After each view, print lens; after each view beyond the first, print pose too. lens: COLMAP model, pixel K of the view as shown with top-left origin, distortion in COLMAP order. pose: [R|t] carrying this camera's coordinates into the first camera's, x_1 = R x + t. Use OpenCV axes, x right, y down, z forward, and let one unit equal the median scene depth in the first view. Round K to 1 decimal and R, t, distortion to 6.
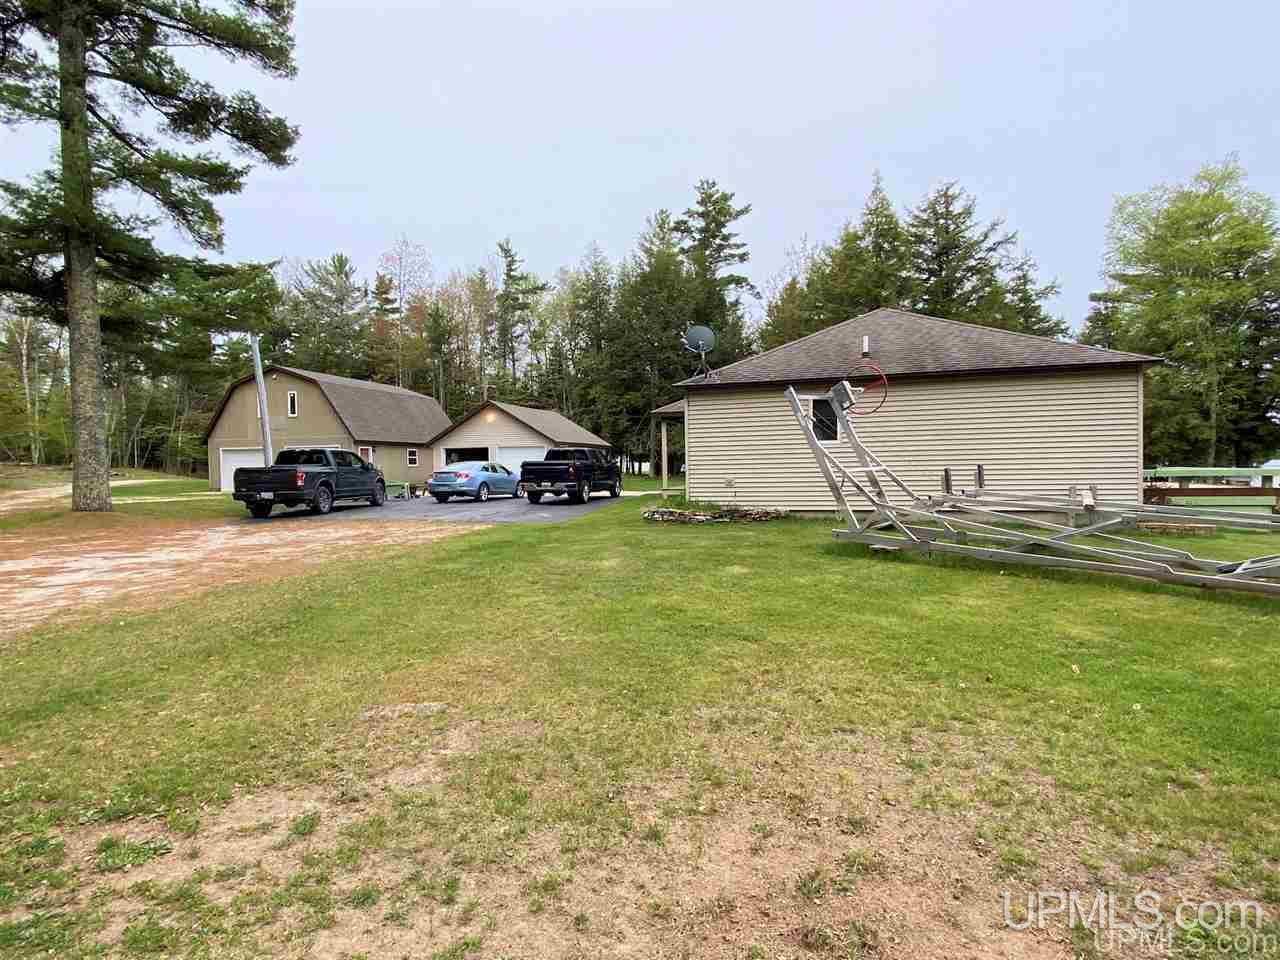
lens RADIAL K [[711.8, 0, 640.0], [0, 711.8, 480.0], [0, 0, 1]] dist [0.003164, -0.019853]
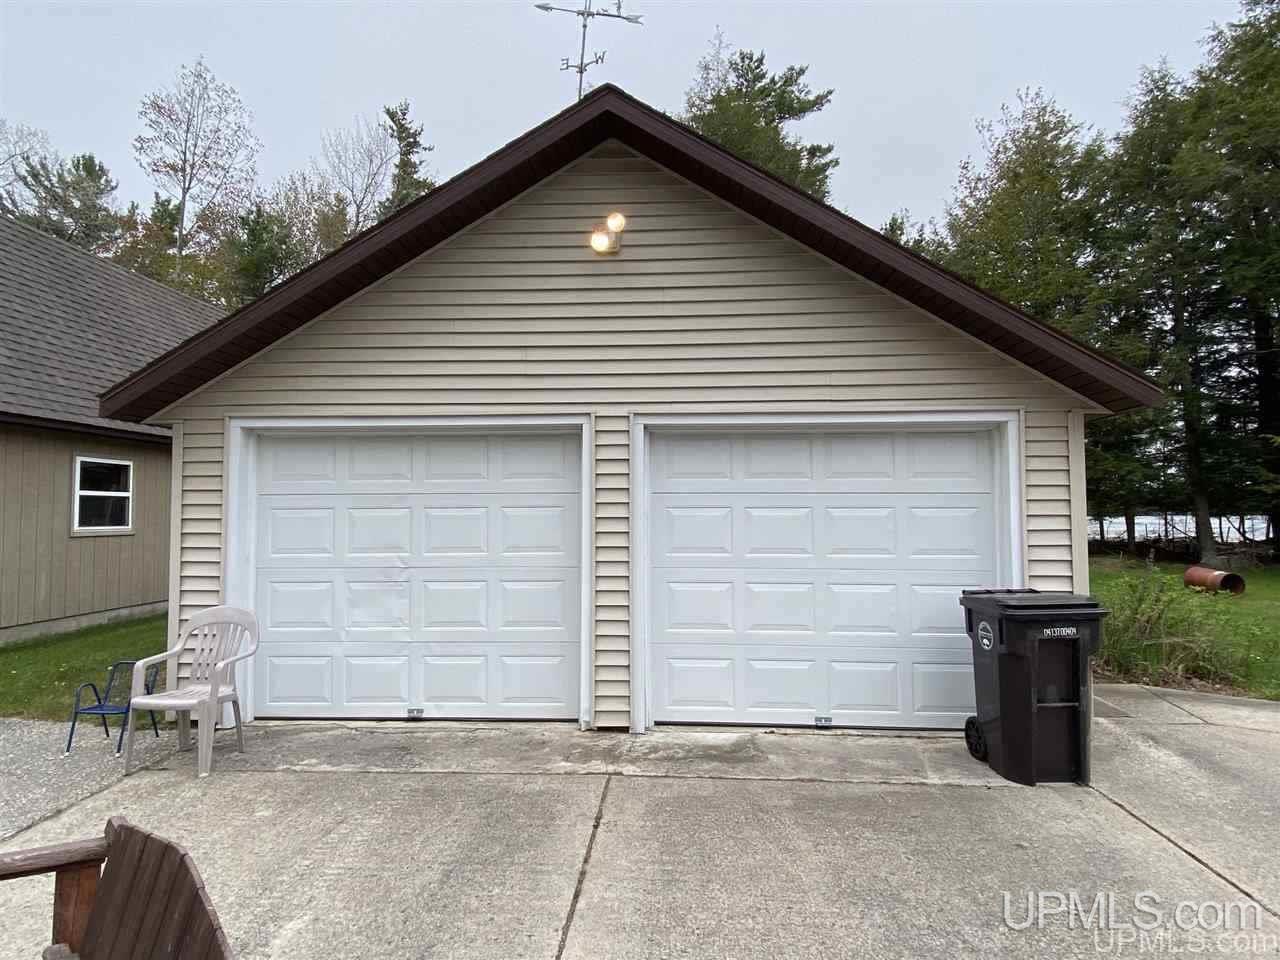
lens RADIAL K [[711.8, 0, 640.0], [0, 711.8, 480.0], [0, 0, 1]] dist [0.003164, -0.019853]
pose [[0.975893, 0.021540, 0.217185, -0.120485], [-0.006737, 0.997617, -0.068667, -0.012960], [-0.218146, 0.065549, 0.973712, 0.439977]]
